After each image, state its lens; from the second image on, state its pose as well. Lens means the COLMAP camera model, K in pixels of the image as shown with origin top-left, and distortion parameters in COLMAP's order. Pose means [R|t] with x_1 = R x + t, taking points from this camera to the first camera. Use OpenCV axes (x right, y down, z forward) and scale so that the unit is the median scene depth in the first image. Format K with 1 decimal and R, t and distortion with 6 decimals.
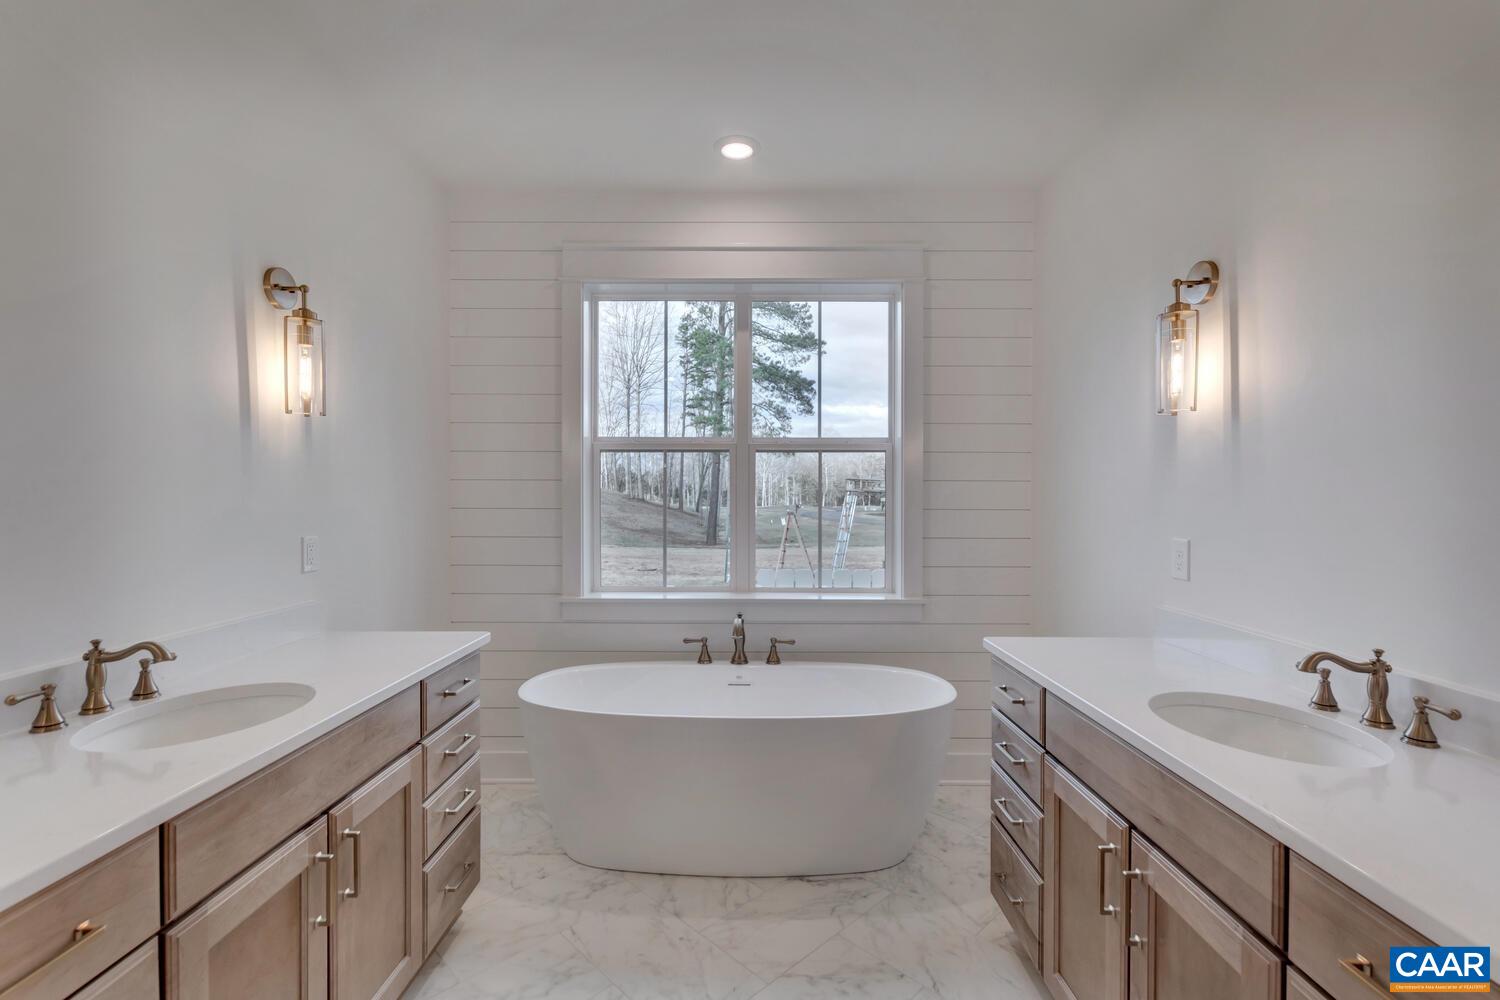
lens RADIAL K [[654.3, 0, 751.8], [0, 654.3, 497.3], [0, 0, 1]] dist [-0.012536, -0.000227]
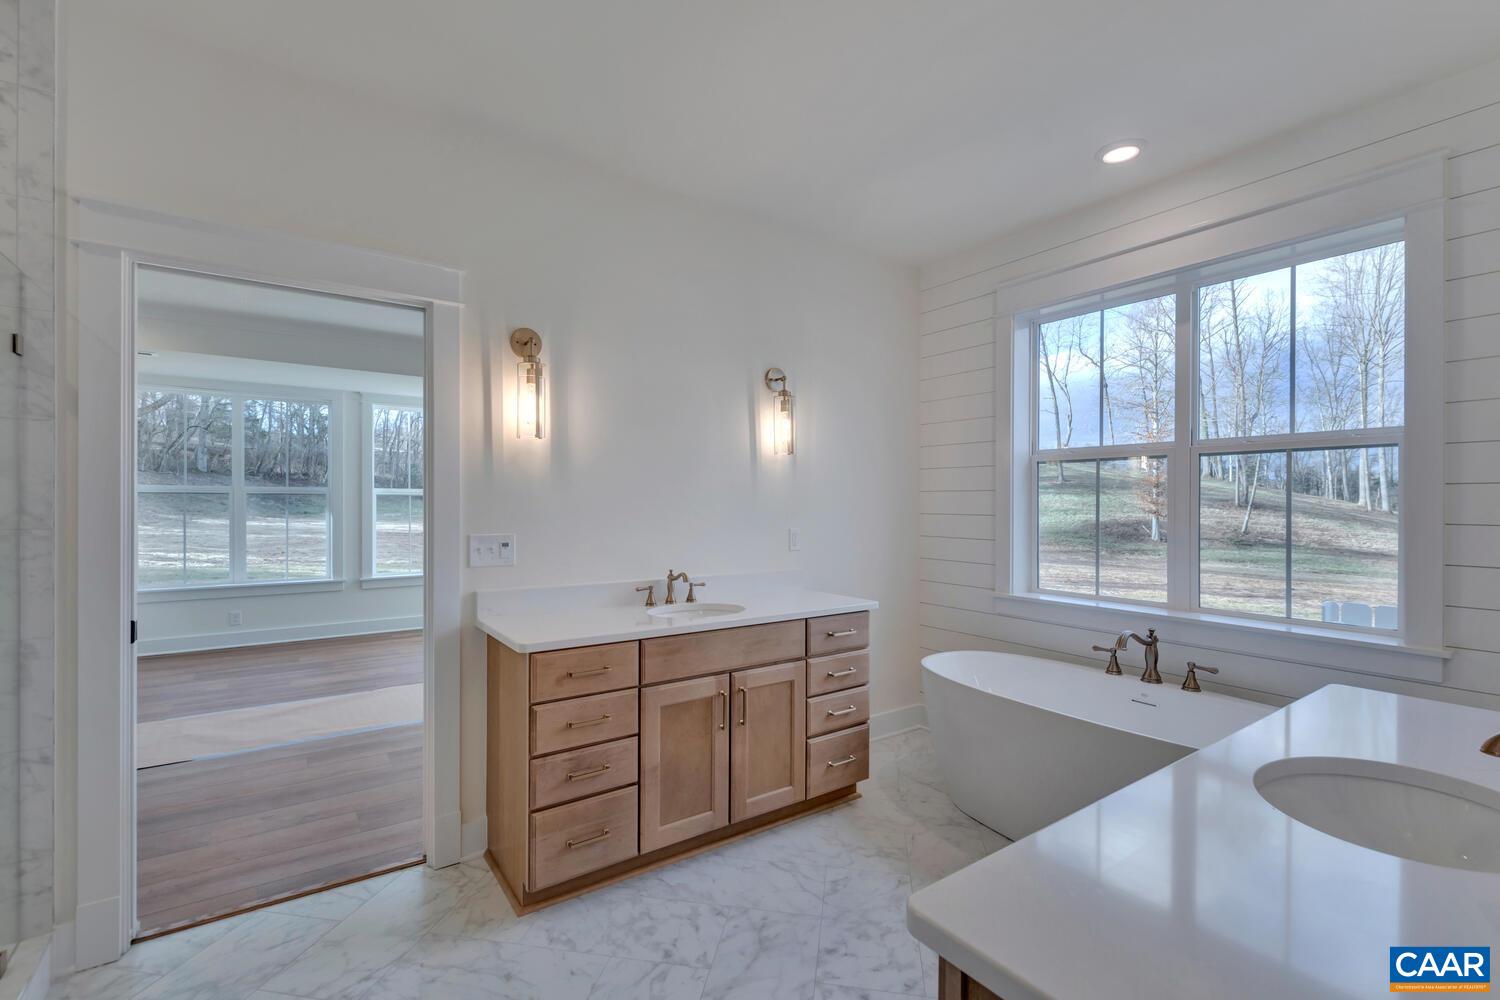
lens RADIAL K [[654.3, 0, 750.9], [0, 654.3, 503.3], [0, 0, 1]] dist [-0.012536, -0.000227]
pose [[0.572017, 0.001695, -0.820240, 0.431383], [-0.006218, 0.999978, -0.002270, 0.001490], [0.820218, 0.006399, 0.572015, -0.013514]]
